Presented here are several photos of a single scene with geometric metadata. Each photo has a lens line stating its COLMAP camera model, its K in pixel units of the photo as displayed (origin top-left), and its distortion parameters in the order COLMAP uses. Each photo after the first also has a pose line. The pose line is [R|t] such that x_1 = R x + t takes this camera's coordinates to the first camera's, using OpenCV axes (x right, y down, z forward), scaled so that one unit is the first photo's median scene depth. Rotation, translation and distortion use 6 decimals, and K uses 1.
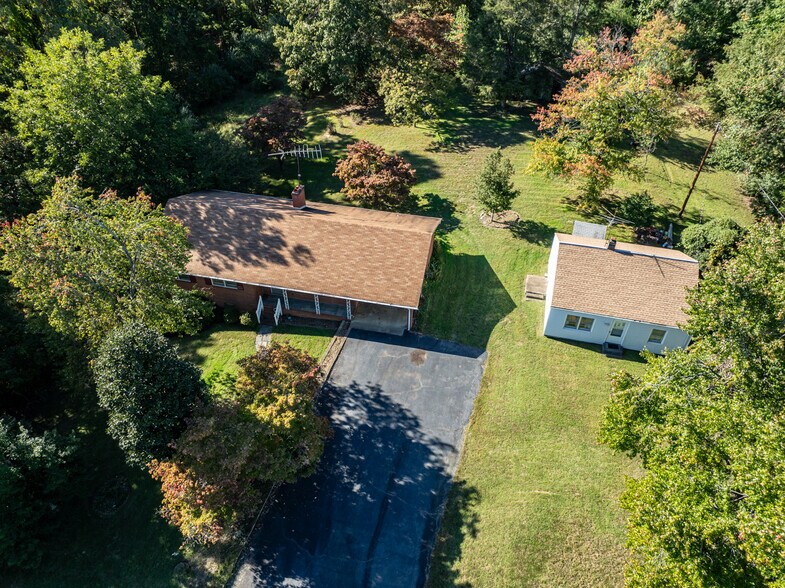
lens RADIAL K [[555.0, 0, 389.4], [0, 555.0, 289.1], [0, 0, 1]] dist [-0.048129, 0.034280]
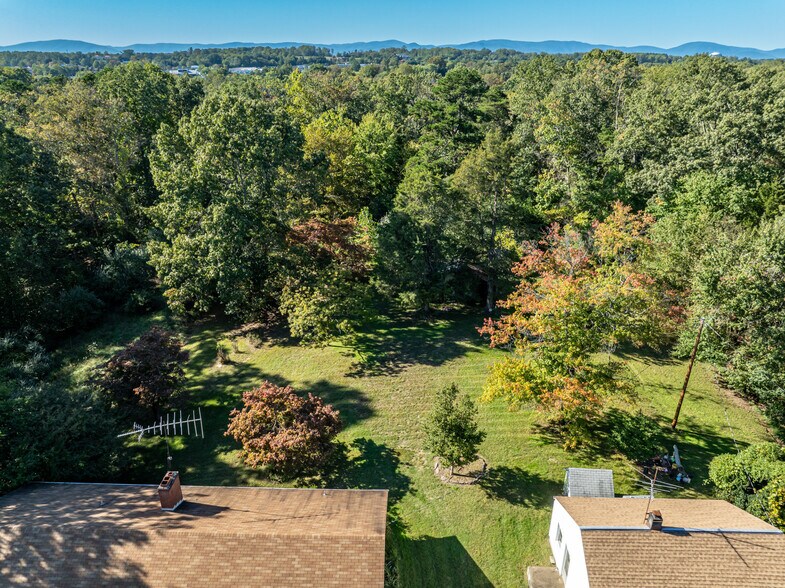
lens RADIAL K [[551.4, 0, 392.5], [0, 551.4, 294.0], [0, 0, 1]] dist [0.004924, -0.044725]
pose [[0.979441, -0.083731, 0.183532, -0.004920], [0.137095, 0.943688, -0.301094, -0.112285], [-0.147986, 0.320065, 0.935766, 0.204526]]
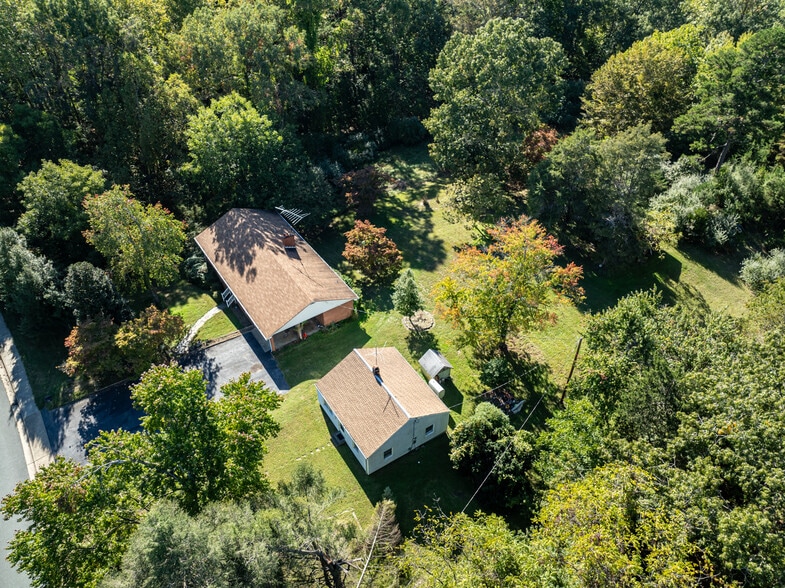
lens RADIAL K [[555.0, 0, 389.4], [0, 555.0, 289.1], [0, 0, 1]] dist [-0.048129, 0.034280]
pose [[0.731625, 0.450537, -0.511606, 0.609563], [-0.450339, 0.882830, 0.133440, -0.264999], [0.511781, 0.132768, 0.848795, -0.069960]]
